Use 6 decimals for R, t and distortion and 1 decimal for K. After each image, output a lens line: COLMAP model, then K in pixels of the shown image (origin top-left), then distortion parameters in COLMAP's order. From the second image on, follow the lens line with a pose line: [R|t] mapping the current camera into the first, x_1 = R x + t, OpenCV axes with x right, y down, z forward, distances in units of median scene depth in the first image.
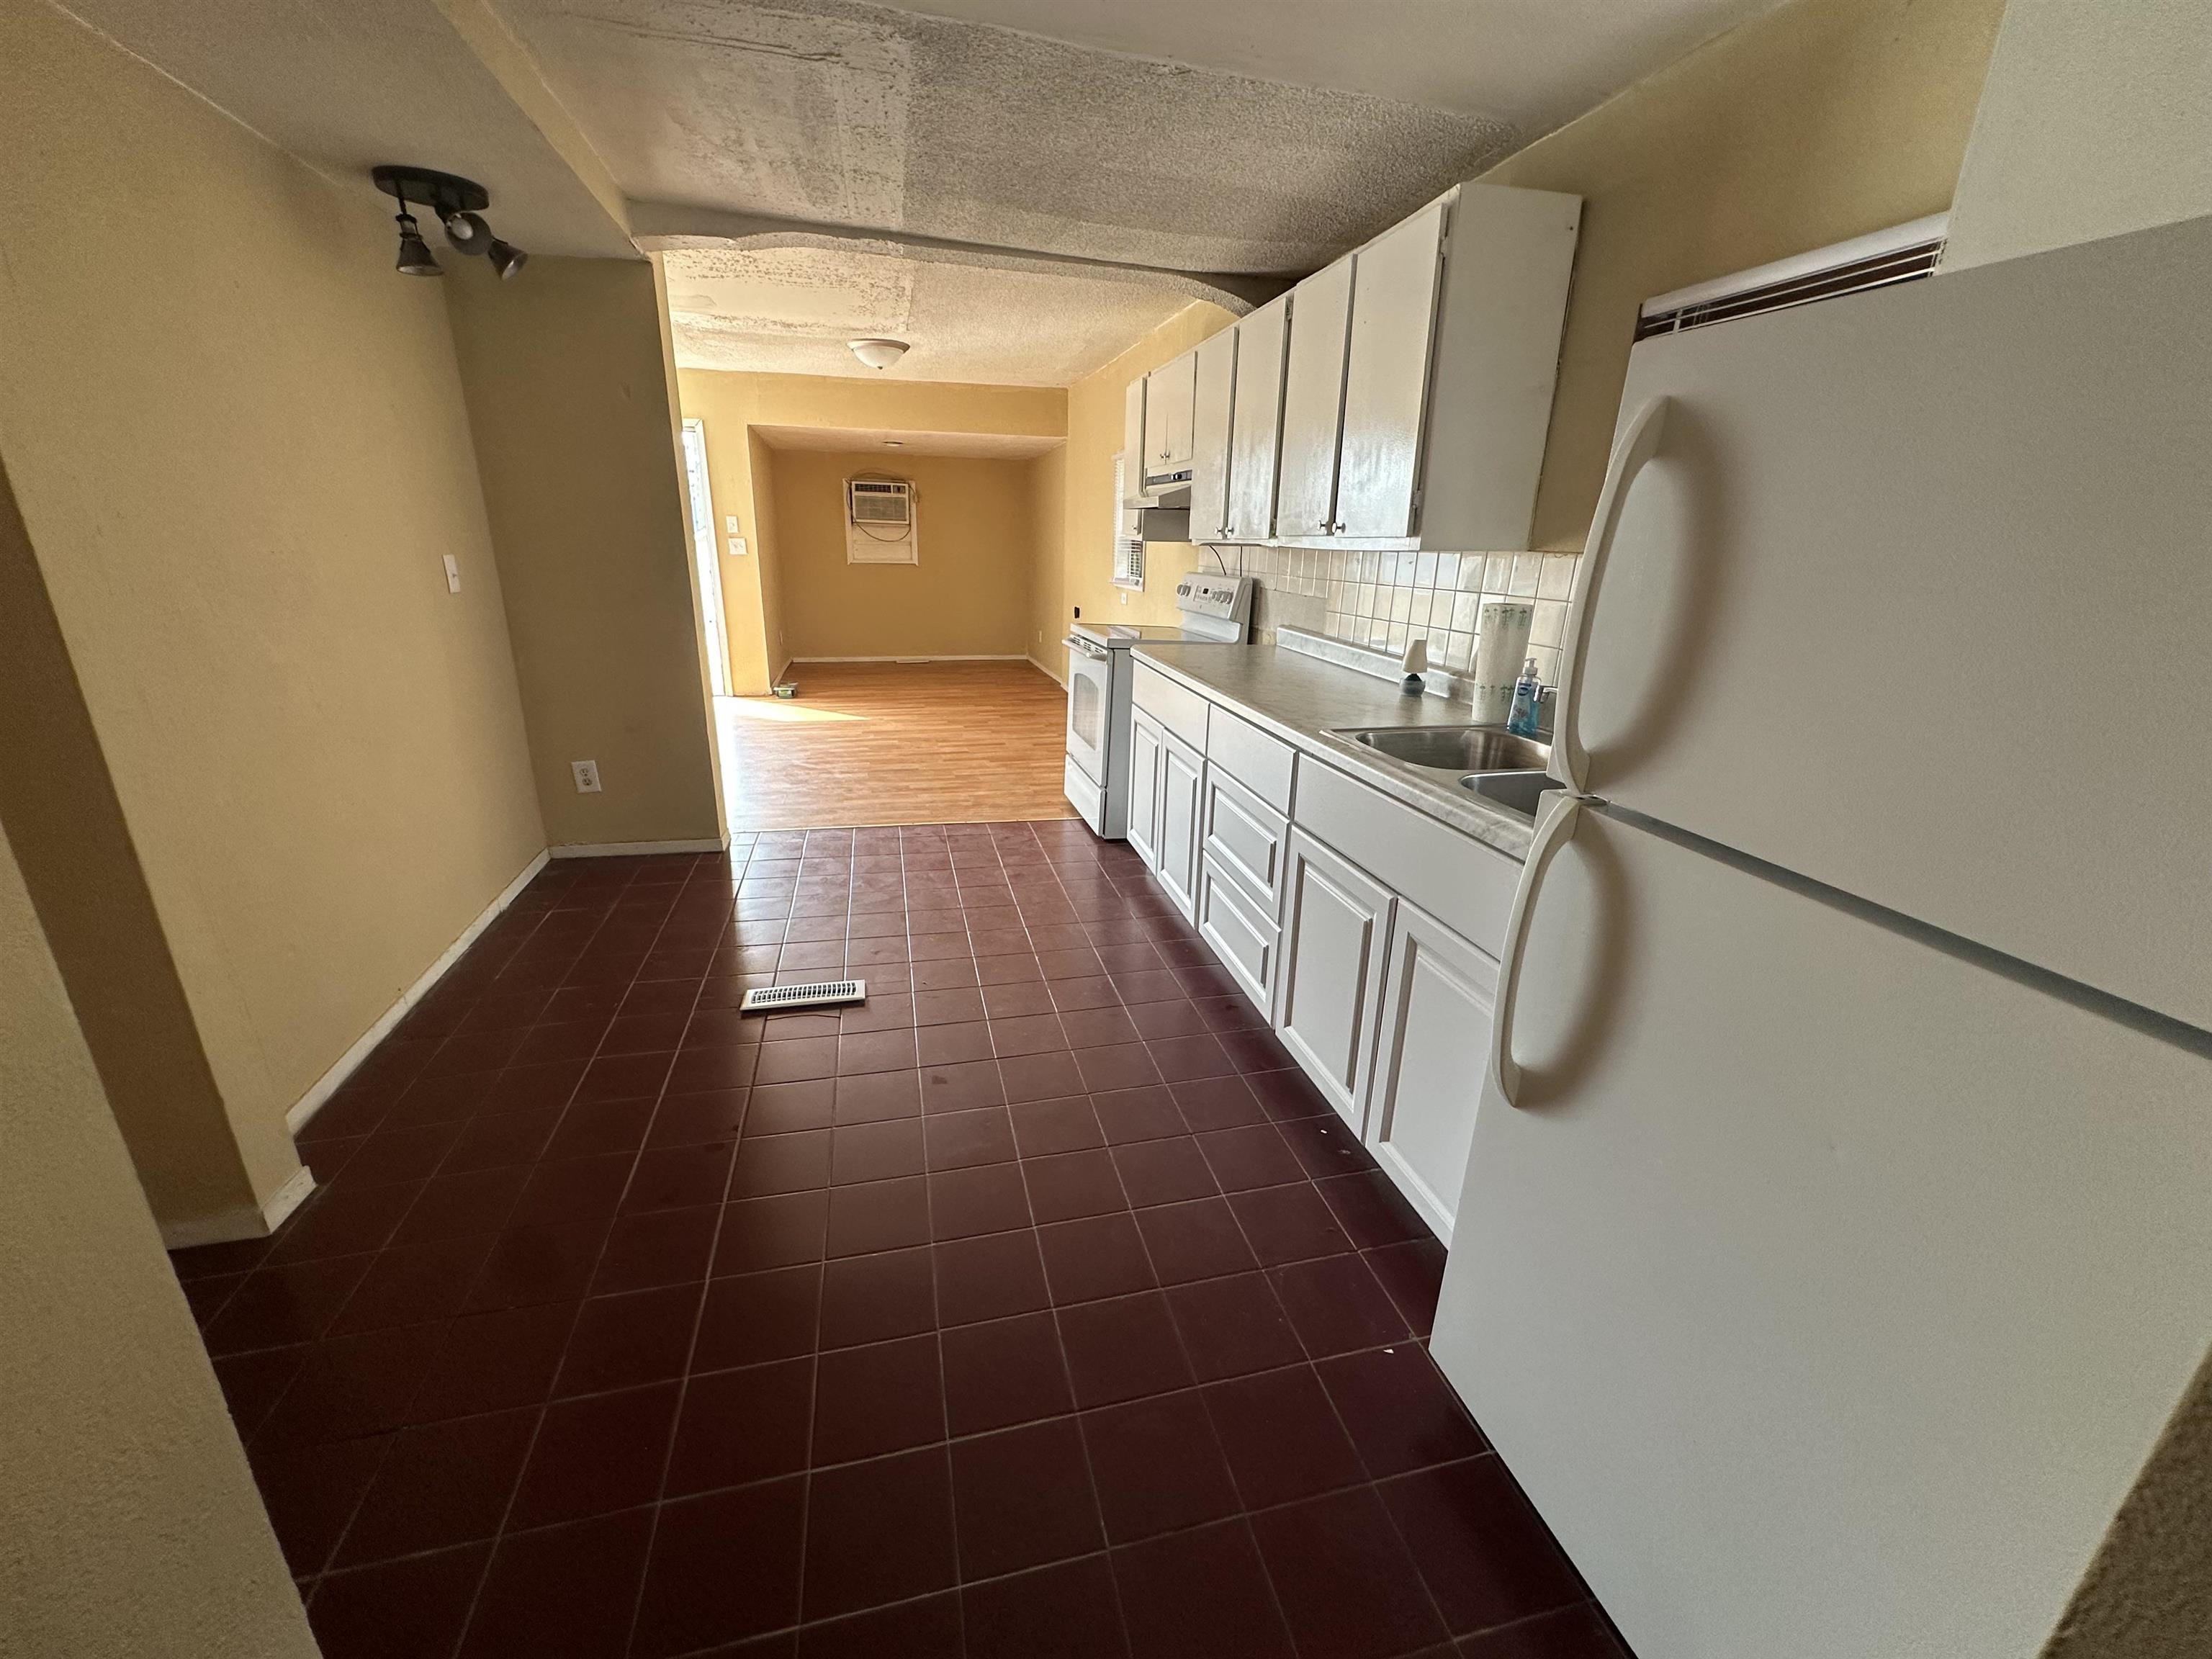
lens RADIAL K [[893.2, 0, 1114.8], [0, 893.2, 836.9], [0, 0, 1]] dist [-0.006641, 0.001082]
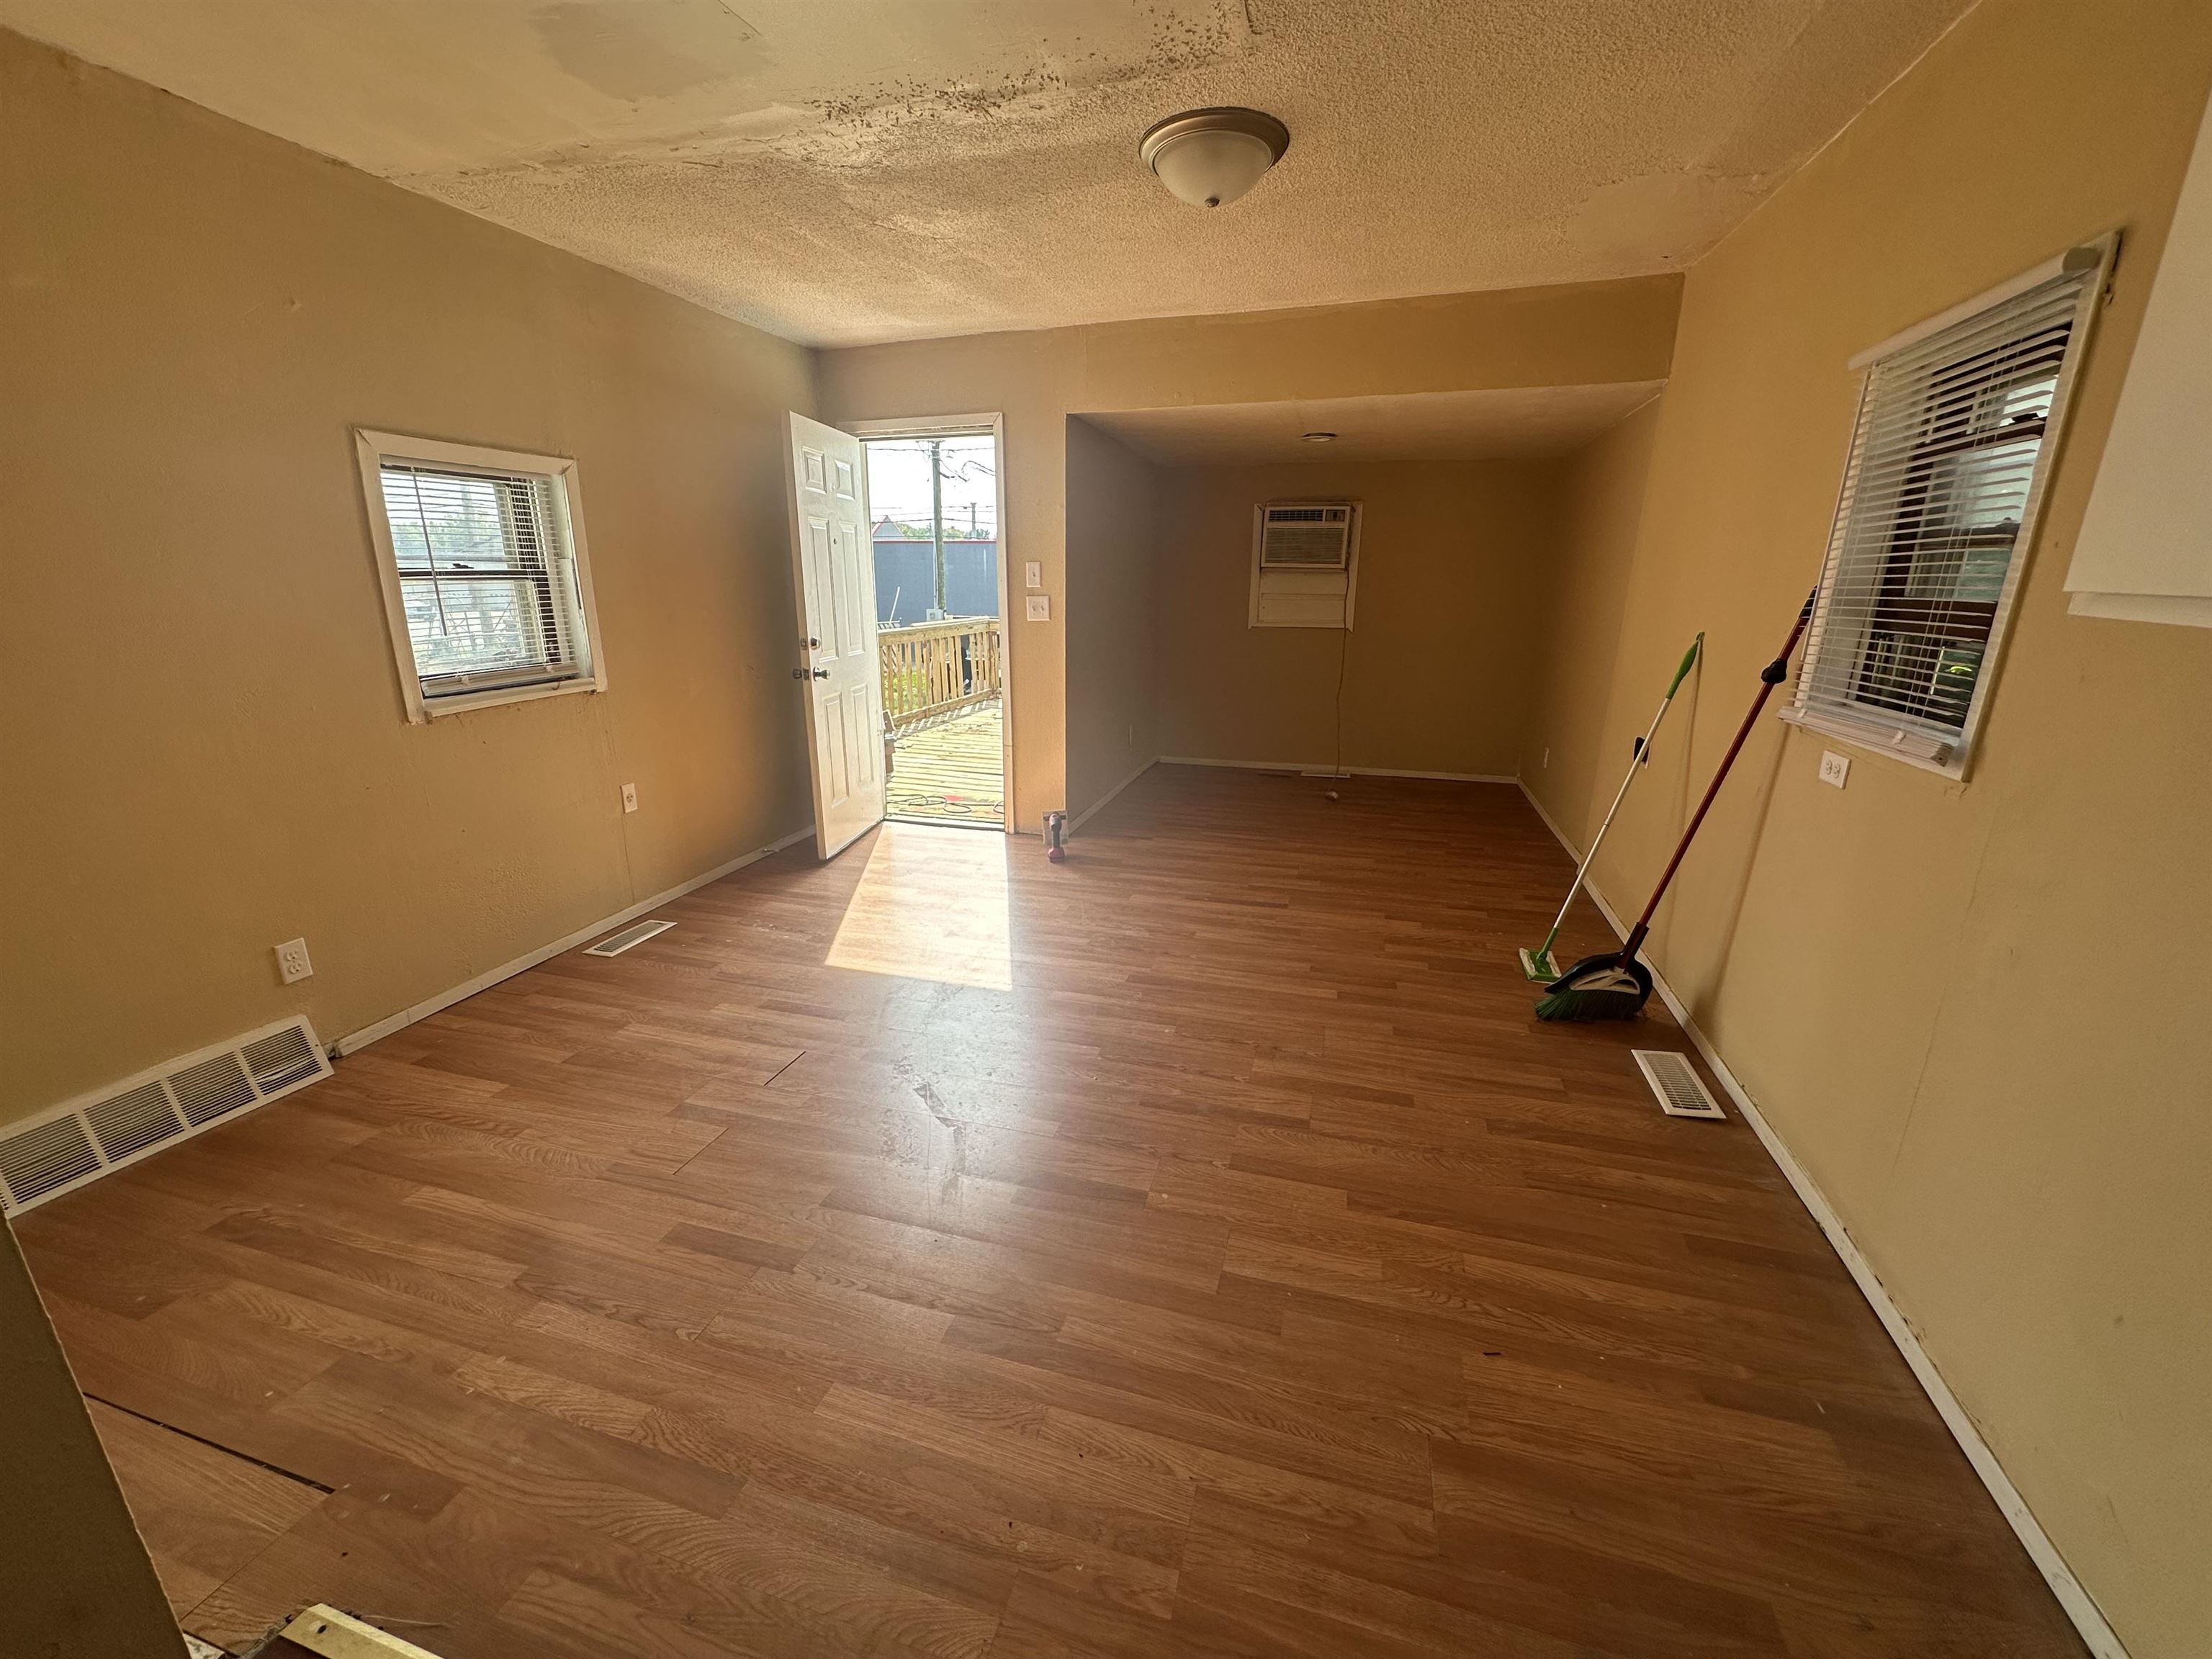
lens RADIAL K [[893.2, 0, 1092.0], [0, 893.2, 814.4], [0, 0, 1]] dist [-0.006641, 0.001082]
pose [[0.854642, 0.119188, -0.505352, -0.040377], [-0.153284, 0.987833, -0.026250, -0.133316], [0.496075, 0.099897, 0.862514, 0.381112]]
